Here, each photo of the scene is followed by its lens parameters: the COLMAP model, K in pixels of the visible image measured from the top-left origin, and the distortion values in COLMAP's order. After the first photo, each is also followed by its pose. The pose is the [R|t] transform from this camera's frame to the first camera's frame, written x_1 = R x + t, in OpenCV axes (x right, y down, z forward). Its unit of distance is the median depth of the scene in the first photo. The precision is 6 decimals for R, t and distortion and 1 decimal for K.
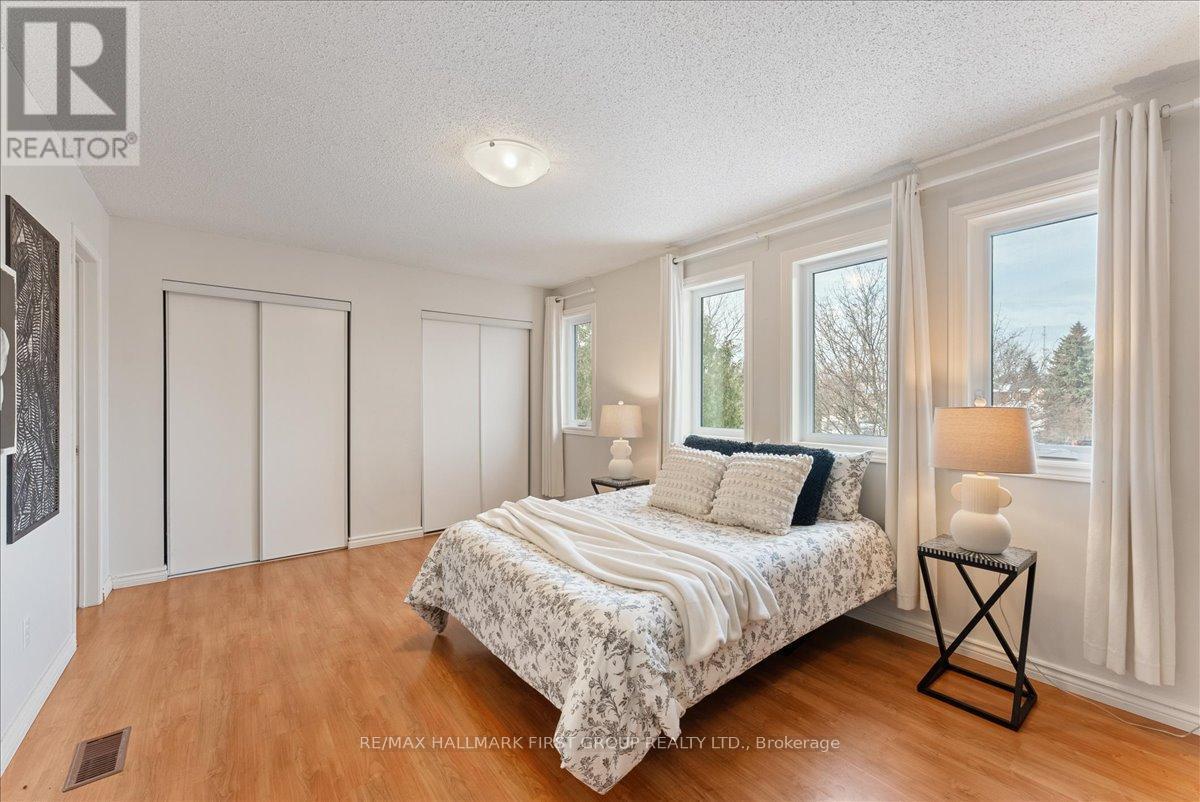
lens RADIAL K [[482.0, 0, 603.0], [0, 482.0, 399.2], [0, 0, 1]] dist [-0.000359, -0.000362]
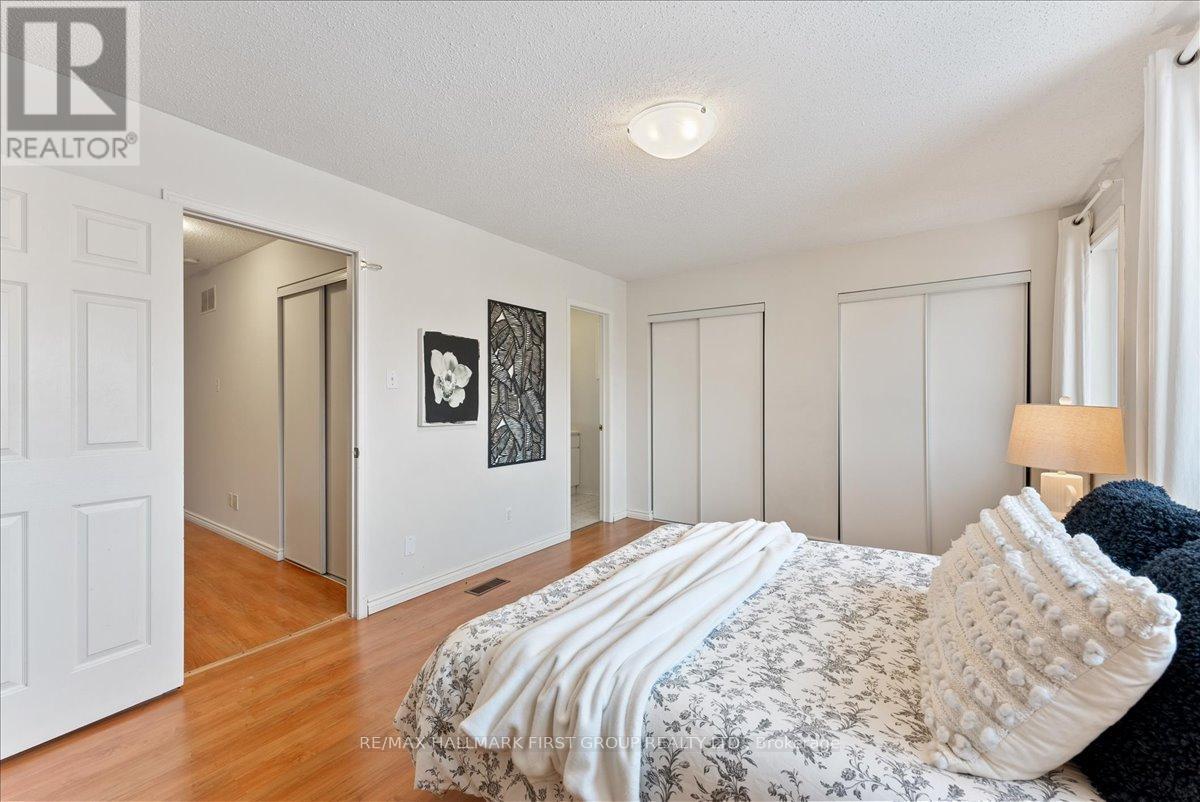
lens RADIAL K [[482.0, 0, 603.0], [0, 482.0, 399.2], [0, 0, 1]] dist [-0.000359, -0.000362]
pose [[0.283126, 0.002593, -0.959079, 0.584249], [0.008922, 0.999946, 0.005337, -0.002416], [0.959041, -0.010068, 0.283088, 0.580696]]
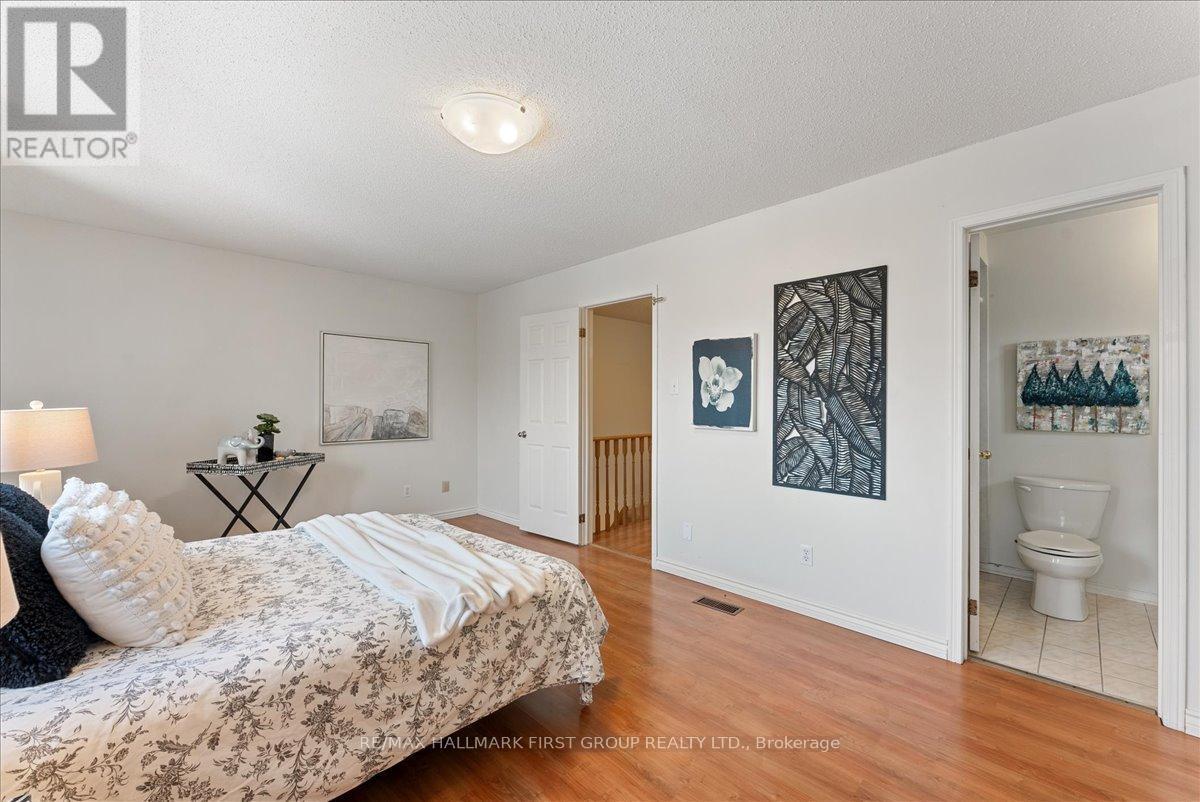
lens RADIAL K [[482.0, 0, 603.0], [0, 482.0, 399.2], [0, 0, 1]] dist [-0.000359, -0.000362]
pose [[-0.993450, 0.004117, -0.114195, -0.285869], [0.005540, 0.999911, -0.012148, 0.003632], [0.114135, -0.012701, -0.993384, 1.761677]]
